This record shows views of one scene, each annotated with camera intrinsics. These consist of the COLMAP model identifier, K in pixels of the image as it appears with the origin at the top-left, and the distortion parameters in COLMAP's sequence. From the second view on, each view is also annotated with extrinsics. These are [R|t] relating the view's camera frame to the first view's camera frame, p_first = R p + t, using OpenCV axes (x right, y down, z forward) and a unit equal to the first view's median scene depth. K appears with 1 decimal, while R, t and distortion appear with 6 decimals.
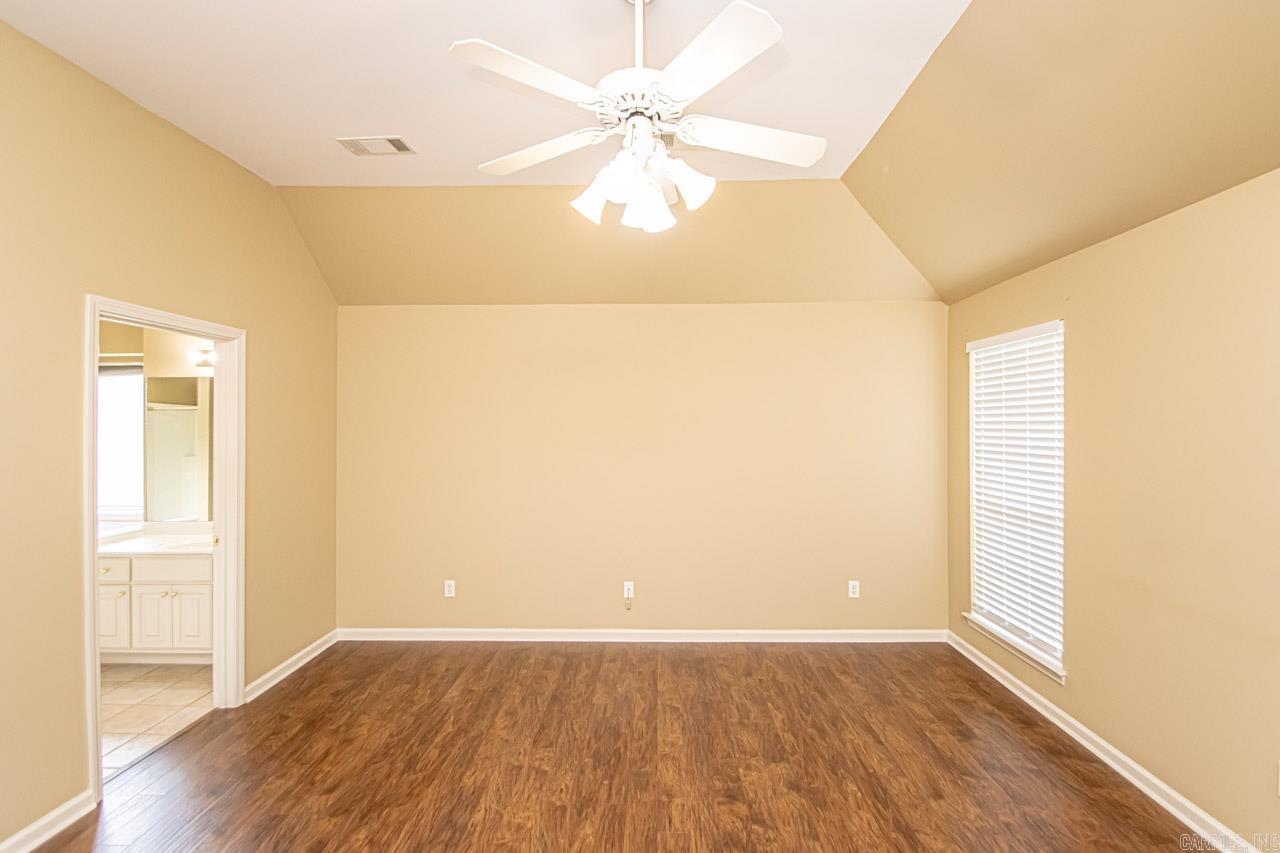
lens RADIAL K [[609.4, 0, 658.7], [0, 609.4, 414.2], [0, 0, 1]] dist [0.019947, -0.022293]
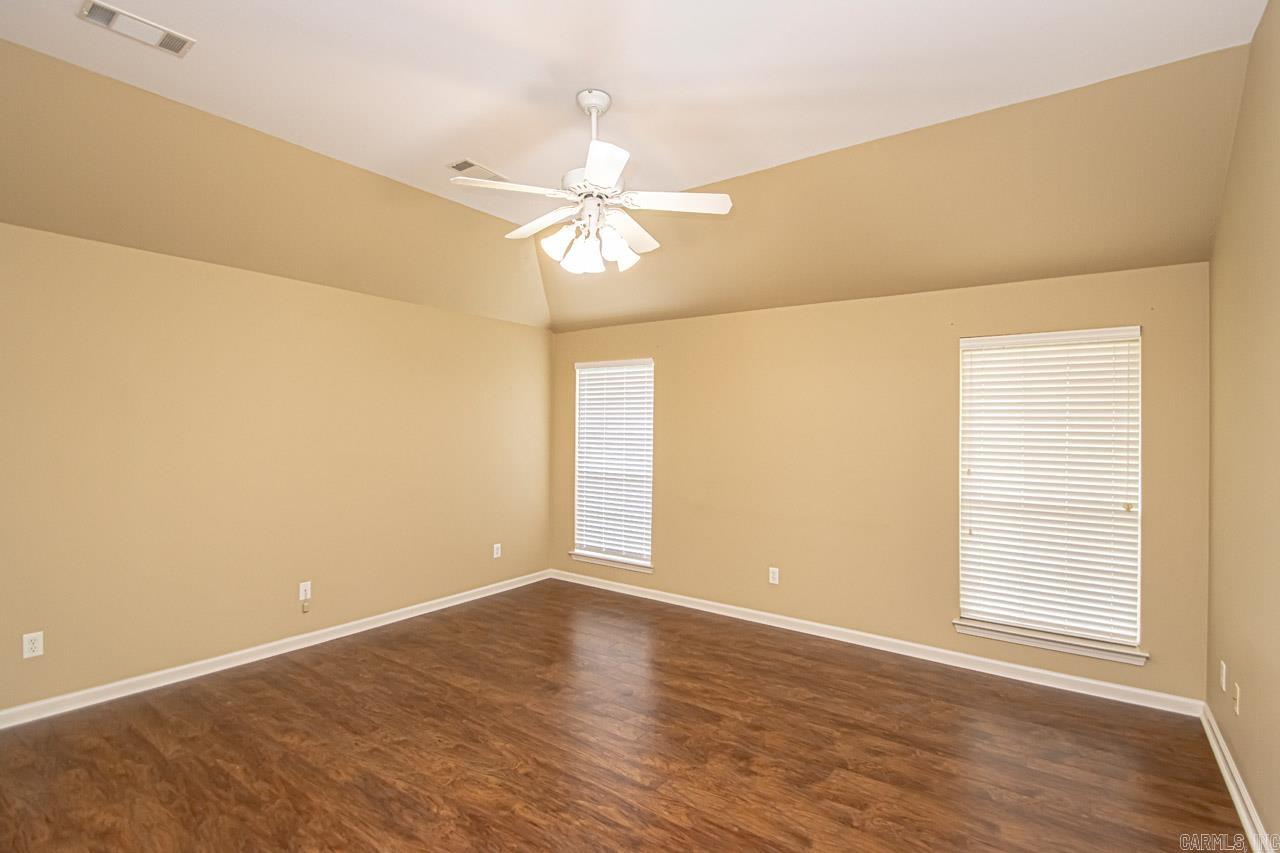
lens RADIAL K [[609.4, 0, 658.7], [0, 609.4, 414.2], [0, 0, 1]] dist [0.019947, -0.022293]
pose [[0.562615, 0.018979, 0.826501, -0.664271], [-0.021909, 0.999728, -0.008043, 0.012877], [-0.826429, -0.013583, 0.562877, 0.034128]]
